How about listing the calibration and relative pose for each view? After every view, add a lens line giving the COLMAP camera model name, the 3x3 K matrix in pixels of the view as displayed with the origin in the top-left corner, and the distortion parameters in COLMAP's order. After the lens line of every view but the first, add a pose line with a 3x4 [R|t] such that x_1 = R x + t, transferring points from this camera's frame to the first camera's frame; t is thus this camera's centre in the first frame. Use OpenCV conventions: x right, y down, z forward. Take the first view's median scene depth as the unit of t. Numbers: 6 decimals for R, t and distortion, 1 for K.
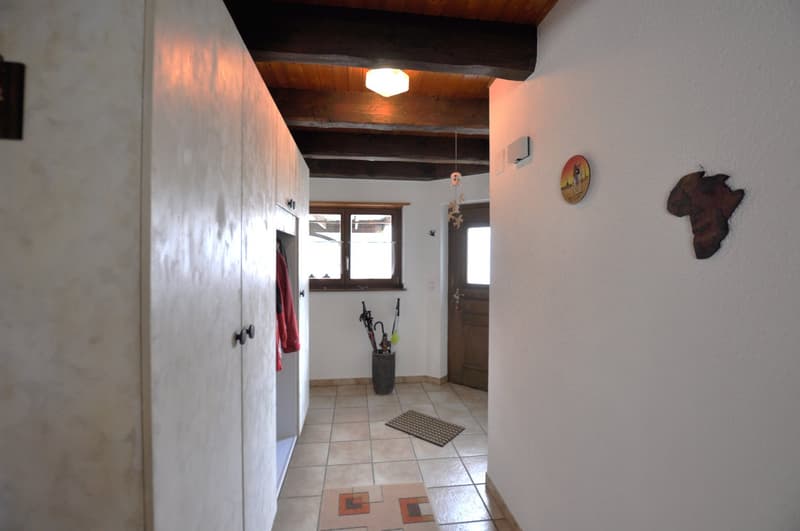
lens RADIAL K [[360.7, 0, 400.0], [0, 360.7, 265.5], [0, 0, 1]] dist [-0.015886, 0.000214]
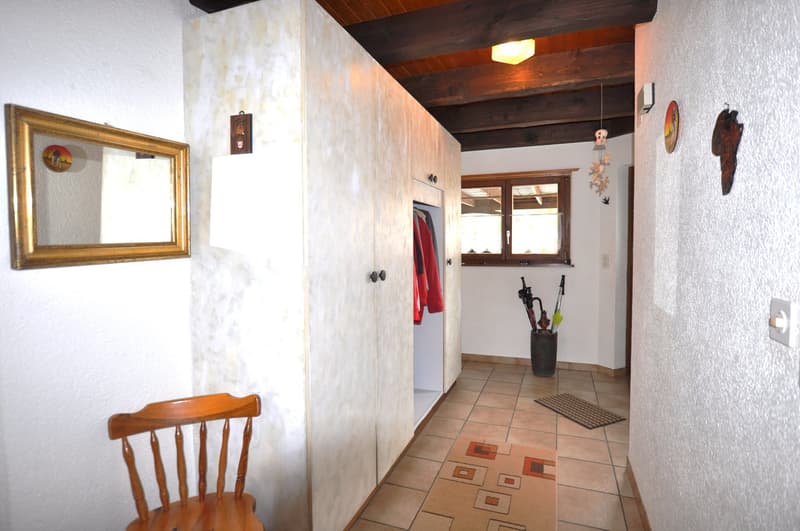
lens RADIAL K [[407.4, 0, 400.0], [0, 407.4, 265.5], [0, 0, 1]] dist [-0.000077, 0.000214]
pose [[0.886222, 0.018249, -0.462901, 0.138040], [-0.000371, 0.999251, 0.038683, 0.035450], [0.463260, -0.034110, 0.885566, -0.124687]]
